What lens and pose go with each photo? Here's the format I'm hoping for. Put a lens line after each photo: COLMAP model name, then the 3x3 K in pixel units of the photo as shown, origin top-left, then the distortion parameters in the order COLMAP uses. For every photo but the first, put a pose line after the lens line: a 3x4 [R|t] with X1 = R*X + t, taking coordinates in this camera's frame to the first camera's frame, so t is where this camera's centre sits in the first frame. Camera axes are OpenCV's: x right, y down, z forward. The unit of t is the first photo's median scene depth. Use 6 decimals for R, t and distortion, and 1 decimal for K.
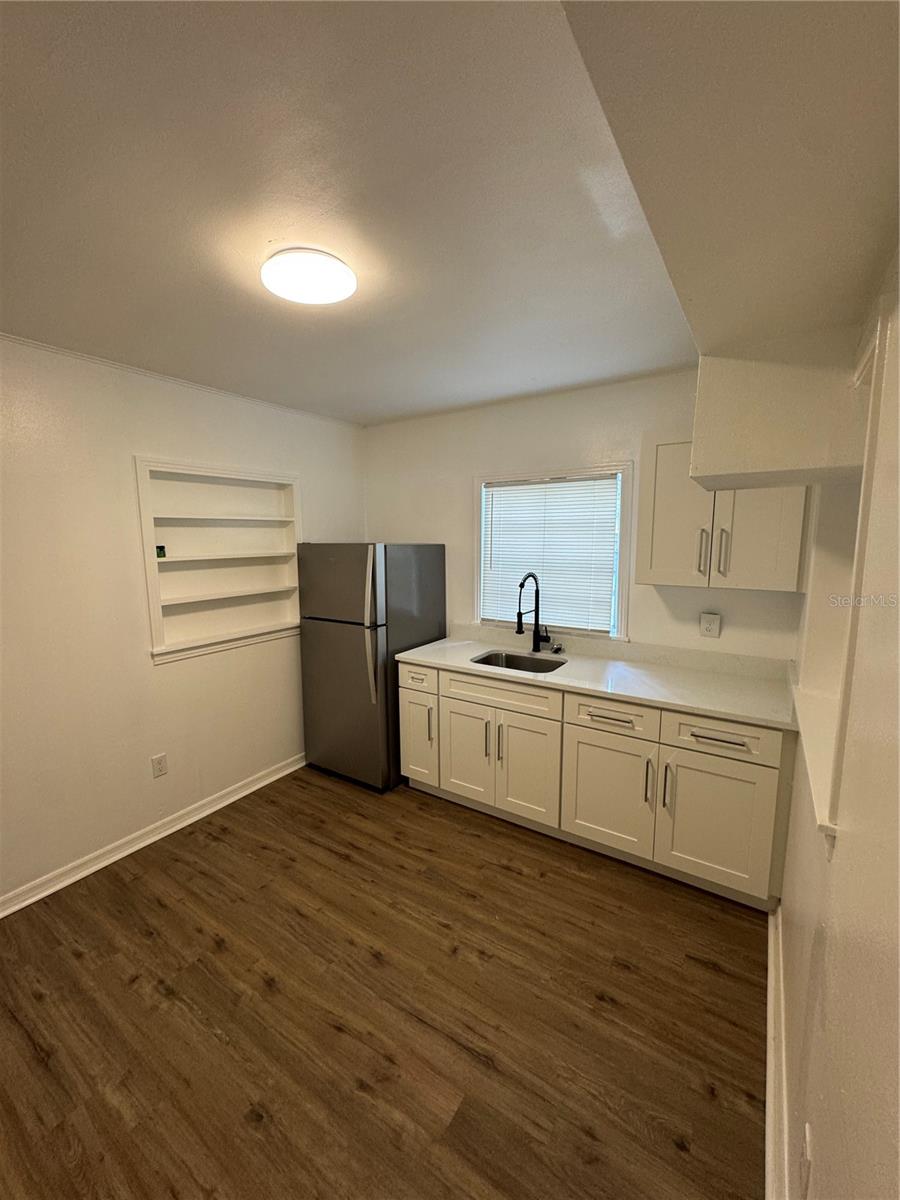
lens RADIAL K [[479.2, 0, 448.5], [0, 479.2, 600.4], [0, 0, 1]] dist [-0.004305, 0.000472]
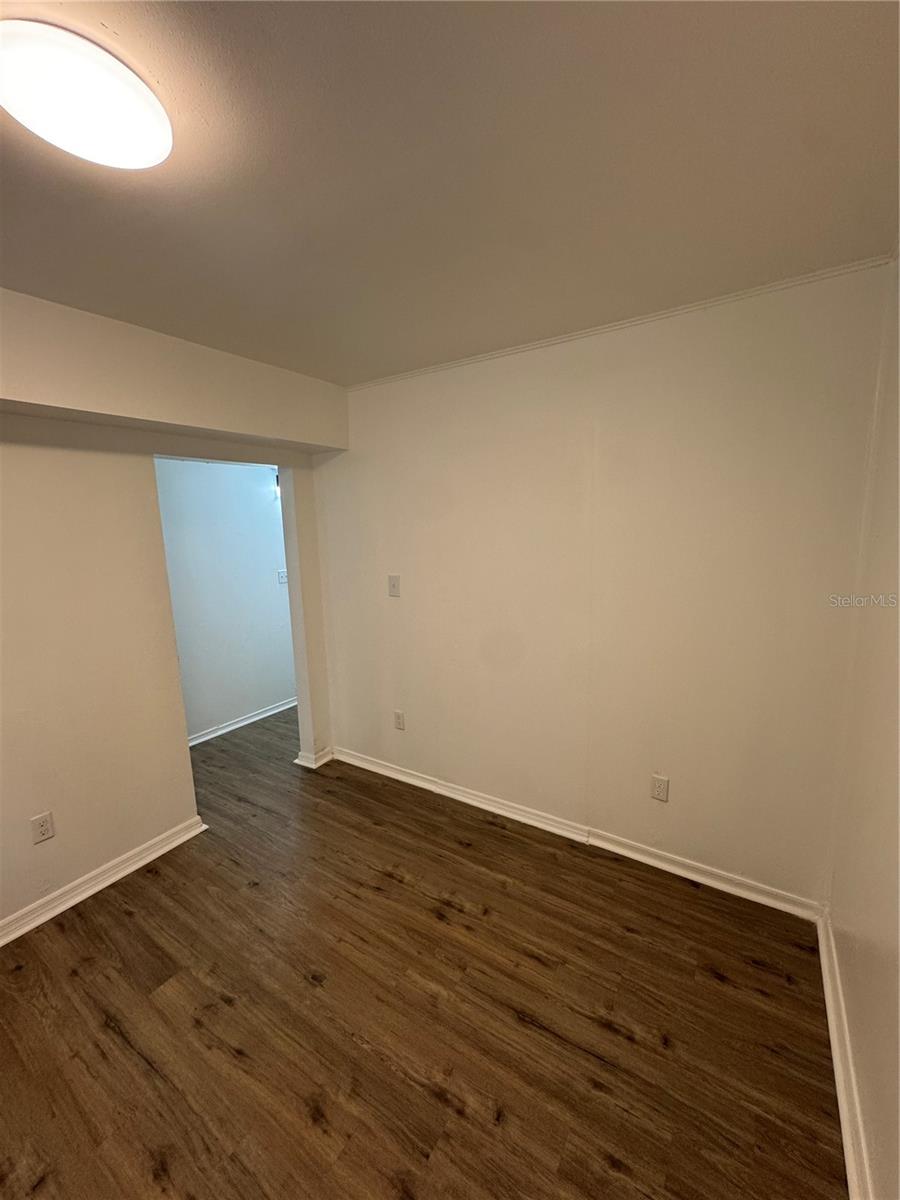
lens RADIAL K [[479.2, 0, 448.5], [0, 479.2, 600.4], [0, 0, 1]] dist [-0.004305, 0.000472]
pose [[-0.999283, 0.037795, 0.002407, -0.452647], [0.036825, 0.954876, 0.294714, -0.152630], [0.008840, 0.294591, -0.955583, 1.094097]]
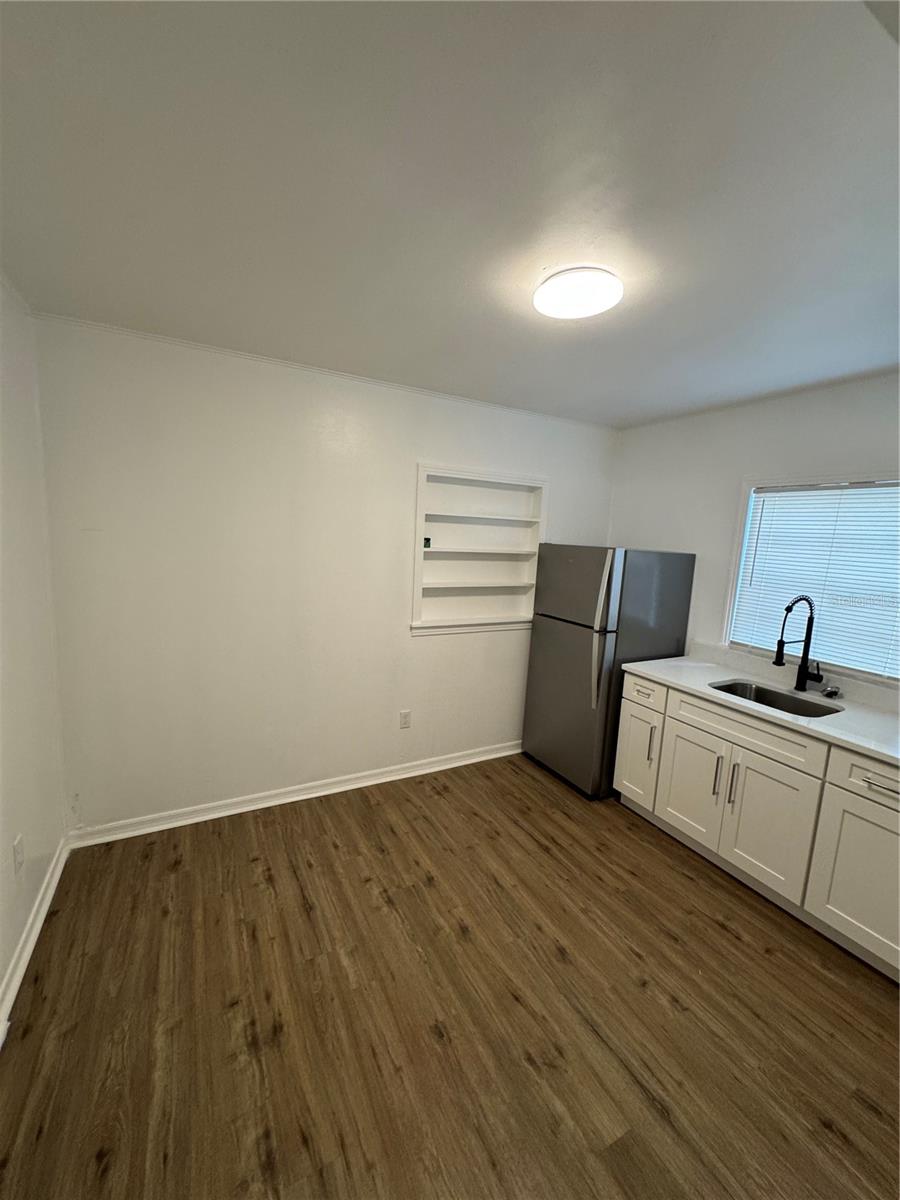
lens RADIAL K [[479.2, 0, 448.5], [0, 479.2, 600.4], [0, 0, 1]] dist [-0.004305, 0.000472]
pose [[0.877104, 0.117923, -0.465600, 0.019708], [-0.119736, 0.992470, 0.025804, 0.004020], [0.465137, 0.033116, 0.884619, -0.029067]]
